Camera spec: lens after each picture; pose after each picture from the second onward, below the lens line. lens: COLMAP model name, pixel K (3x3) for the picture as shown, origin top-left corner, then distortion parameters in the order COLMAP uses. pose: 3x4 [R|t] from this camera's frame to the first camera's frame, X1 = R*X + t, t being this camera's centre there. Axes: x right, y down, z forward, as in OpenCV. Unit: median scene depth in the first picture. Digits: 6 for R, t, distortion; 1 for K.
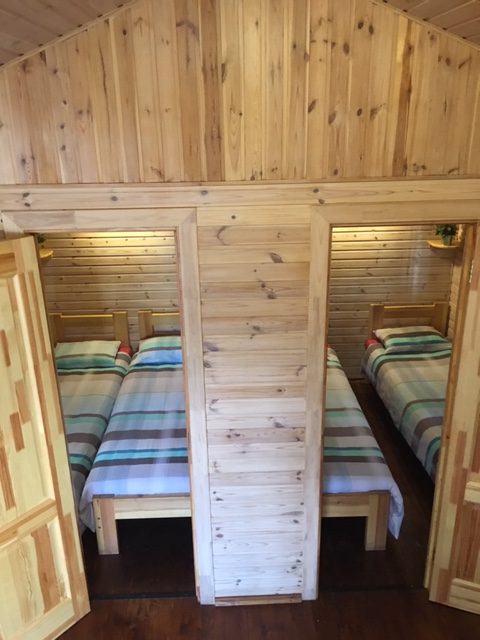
lens RADIAL K [[545.8, 0, 240.0], [0, 545.8, 320.0], [0, 0, 1]] dist [0.077626, -0.119244]
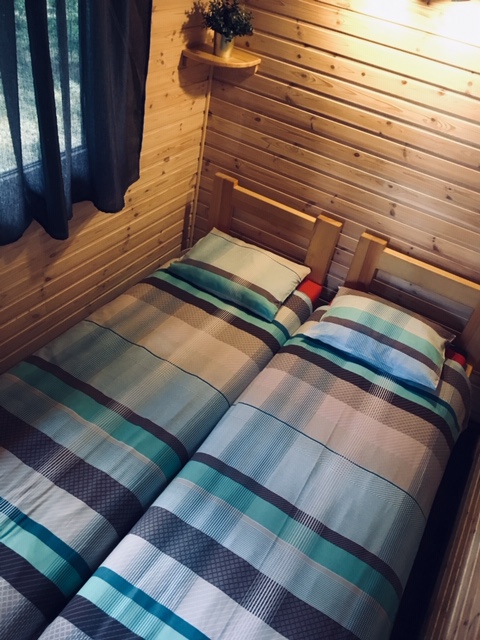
lens RADIAL K [[545.8, 0, 240.0], [0, 545.8, 320.0], [0, 0, 1]] dist [0.077626, -0.119244]
pose [[0.831228, 0.455790, -0.318300, -0.085779], [-0.347339, 0.872837, 0.342799, -0.085528], [0.434069, -0.174386, 0.883841, 0.510715]]
